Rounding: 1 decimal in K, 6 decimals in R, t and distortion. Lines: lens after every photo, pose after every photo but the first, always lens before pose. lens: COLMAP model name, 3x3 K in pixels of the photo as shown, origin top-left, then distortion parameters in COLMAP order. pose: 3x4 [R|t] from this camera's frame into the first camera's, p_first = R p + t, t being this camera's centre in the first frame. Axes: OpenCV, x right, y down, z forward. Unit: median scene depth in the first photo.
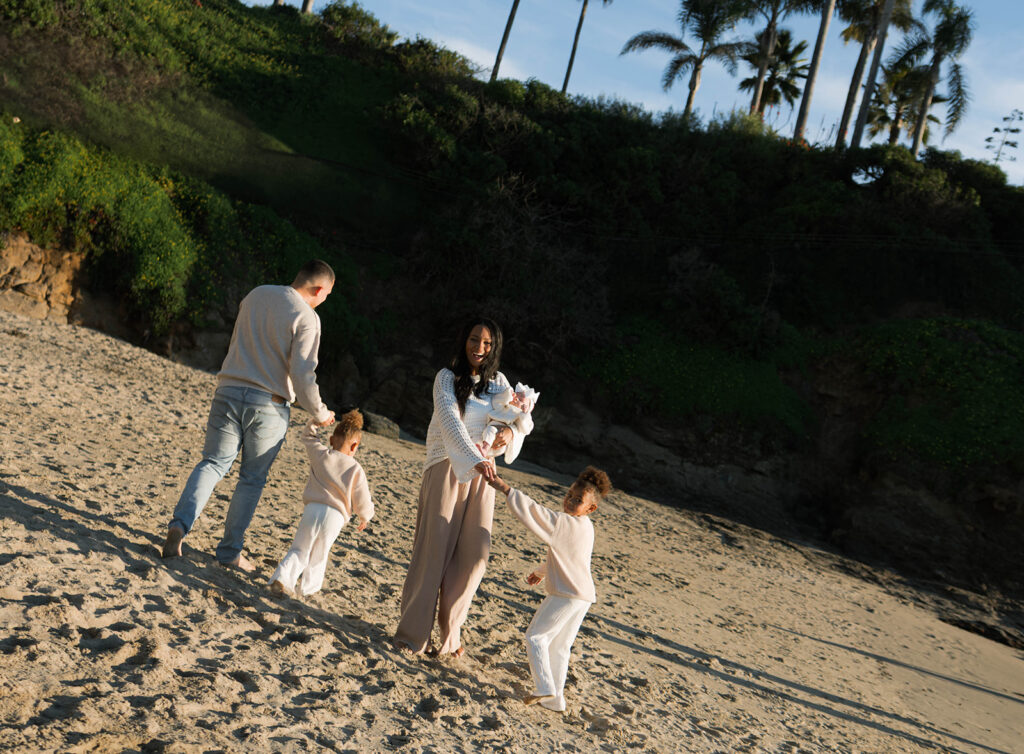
lens RADIAL K [[1339.3, 0, 572.1], [0, 1339.3, 359.9], [0, 0, 1]] dist [0.003860, 0.012398]
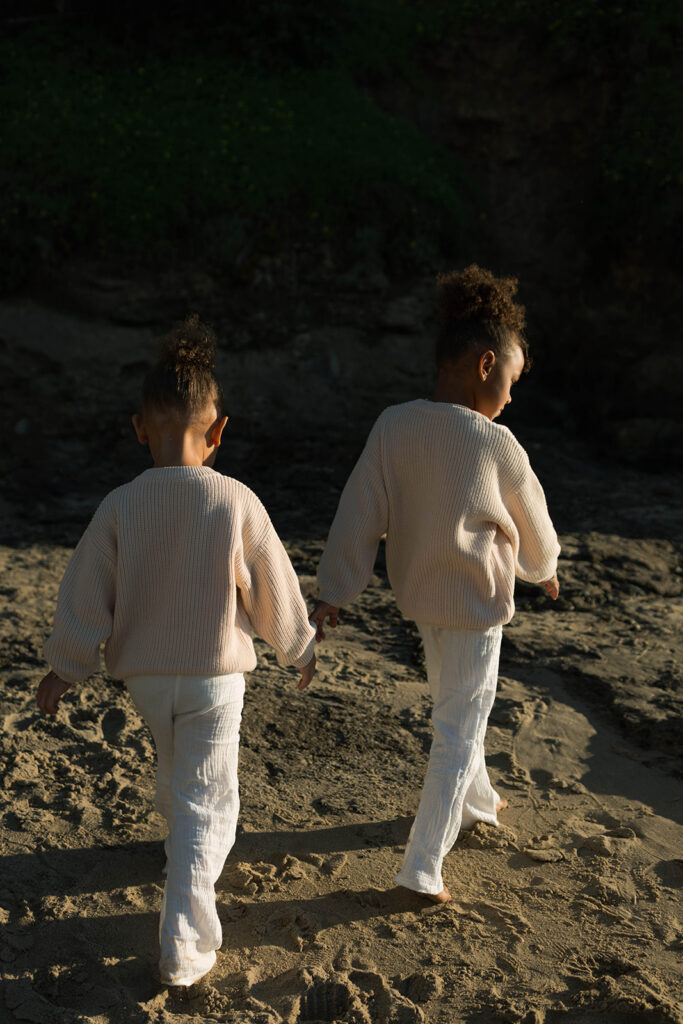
lens RADIAL K [[1057.0, 0, 341.5], [0, 1057.0, 512.0], [0, 0, 1]] dist [-0.000456, 0.019605]
pose [[0.942437, -0.279314, 0.183839, 0.053659], [0.232872, 0.942782, 0.238605, 0.056597], [-0.239966, -0.182059, 0.953557, 0.699408]]
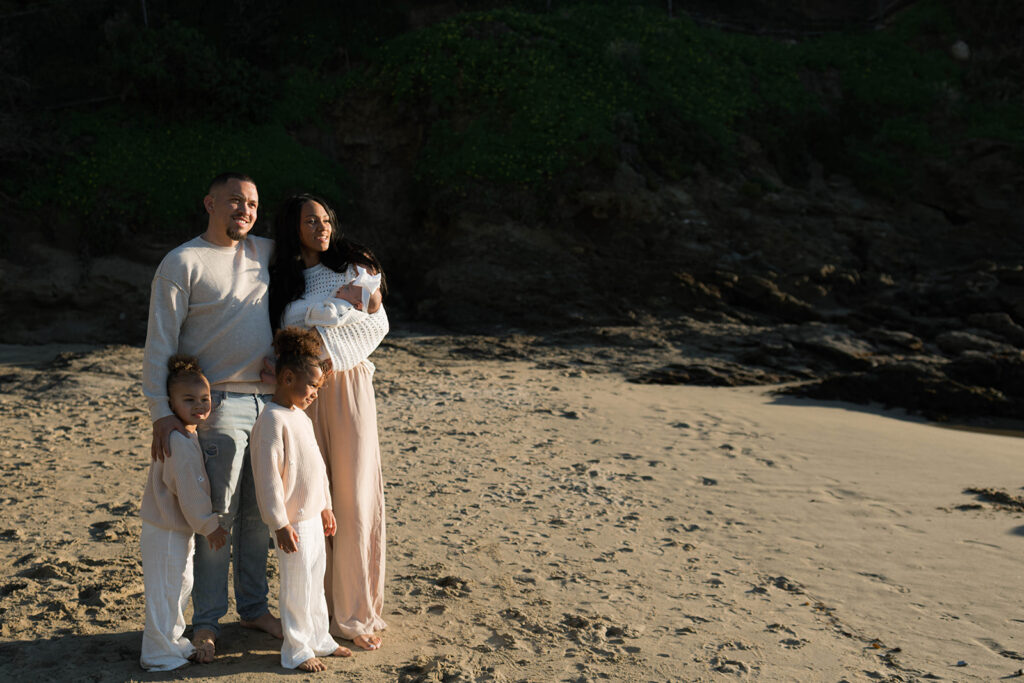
lens RADIAL K [[1162.7, 0, 512.0], [0, 1162.7, 341.5], [0, 0, 1]] dist [0.029606, -0.008650]
pose [[0.900957, -0.315744, 0.297628, 0.032222], [0.266434, 0.943948, 0.194873, 0.028044], [-0.342475, -0.096274, 0.934581, 0.325276]]
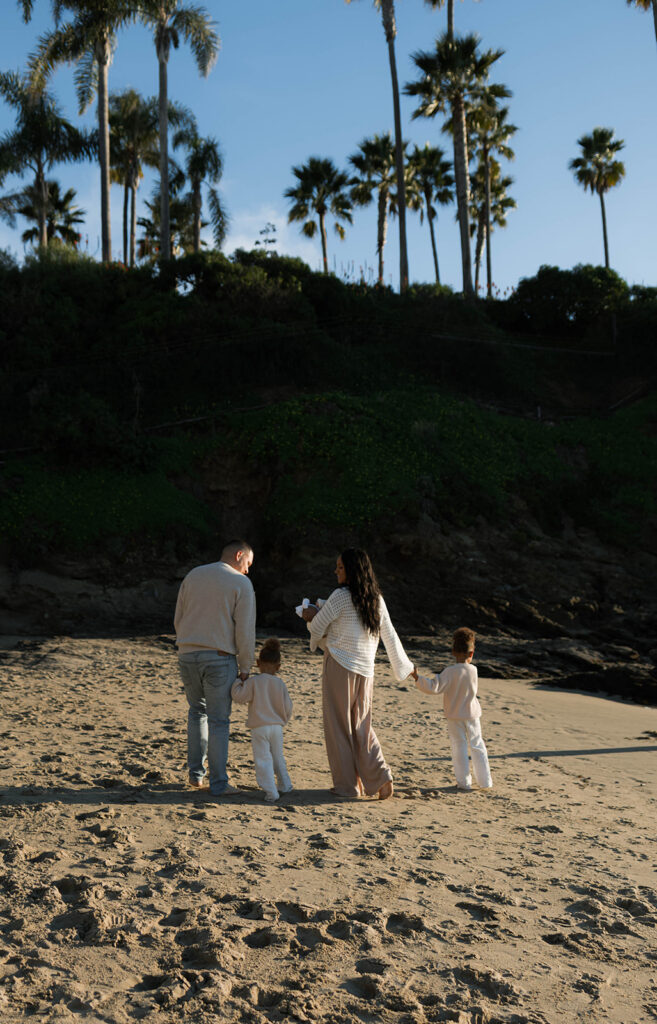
lens RADIAL K [[1078.6, 0, 347.0], [0, 1078.6, 514.5], [0, 0, 1]] dist [0.019961, 0.002956]
pose [[0.895198, -0.237929, 0.376843, -0.043039], [0.224138, 0.971206, 0.080752, -0.001123], [-0.385205, 0.012175, 0.922751, 0.199278]]
